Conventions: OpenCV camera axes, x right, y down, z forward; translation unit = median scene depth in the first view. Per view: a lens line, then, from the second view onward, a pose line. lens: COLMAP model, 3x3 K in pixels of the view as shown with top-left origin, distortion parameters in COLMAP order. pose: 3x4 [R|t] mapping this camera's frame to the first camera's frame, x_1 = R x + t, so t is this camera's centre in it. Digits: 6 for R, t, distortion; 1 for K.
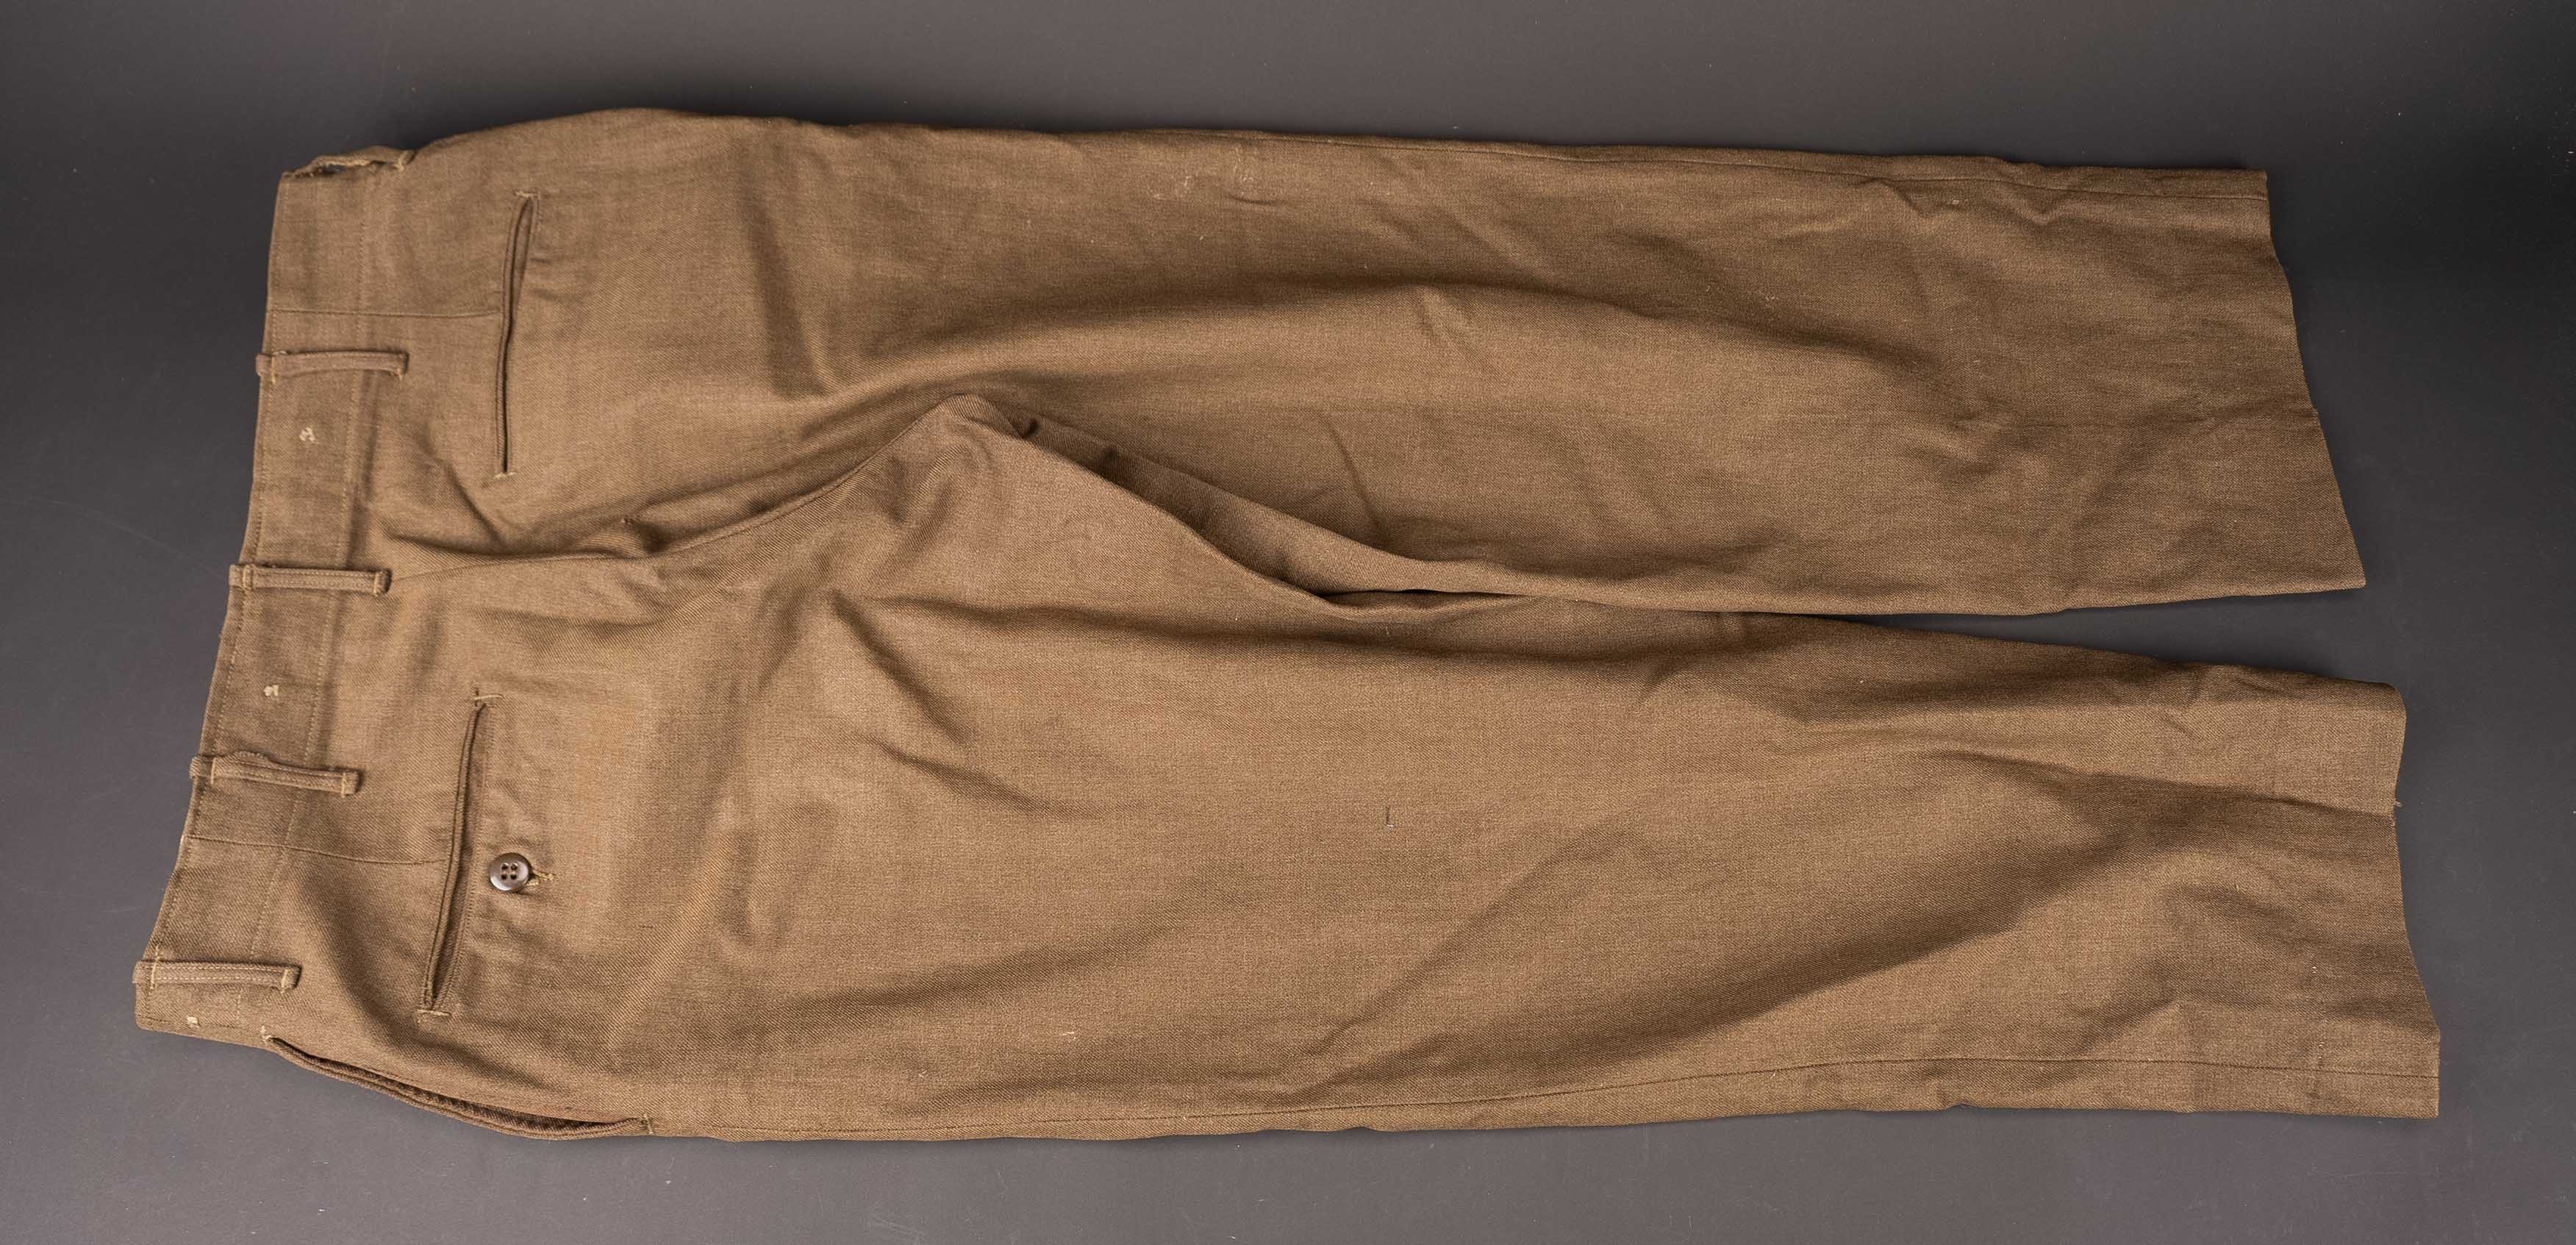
lens RADIAL K [[2092.5, 0, 1288.0], [0, 2092.5, 622.5], [0, 0, 1]] dist [-0.096952, 0.062397]
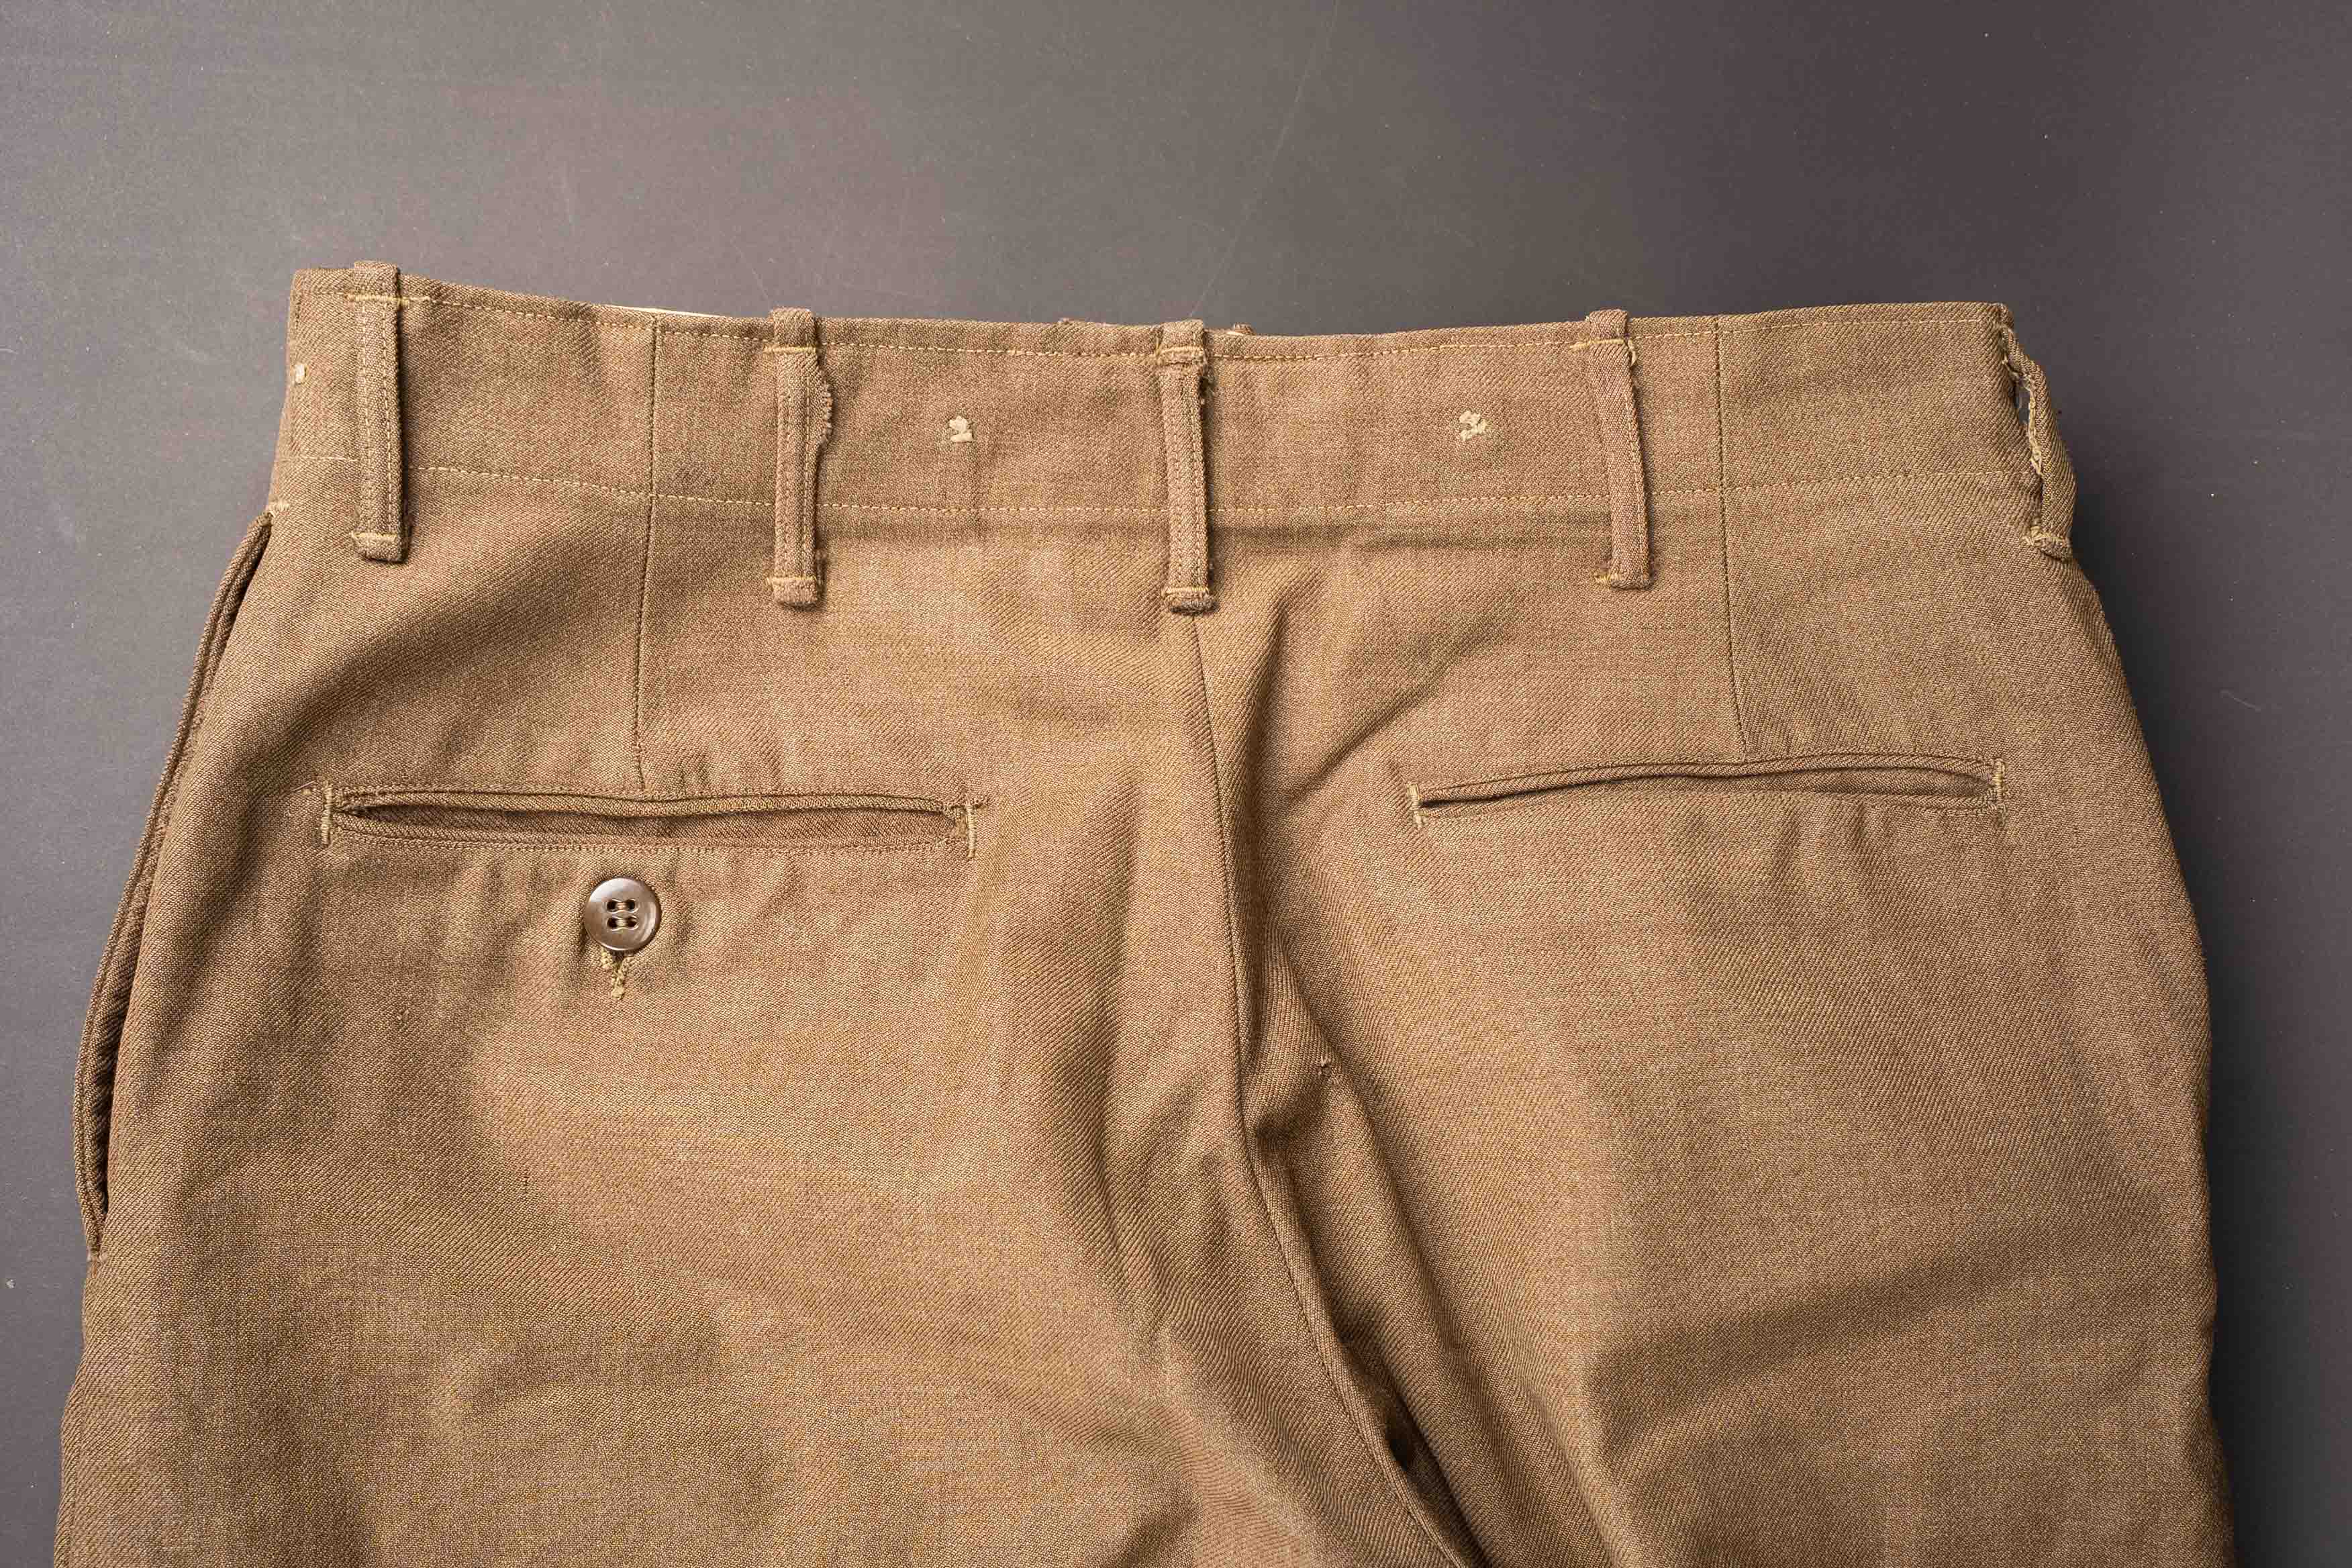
lens RADIAL K [[2461.9, 0, 1176.0], [0, 2461.9, 784.0], [0, 0, 1]] dist [0.019713, 0.154950]
pose [[0.028795, 0.983907, -0.176347, -0.286154], [-0.979364, 0.063076, 0.192007, -0.135563], [0.200040, 0.167179, 0.965420, 0.403713]]
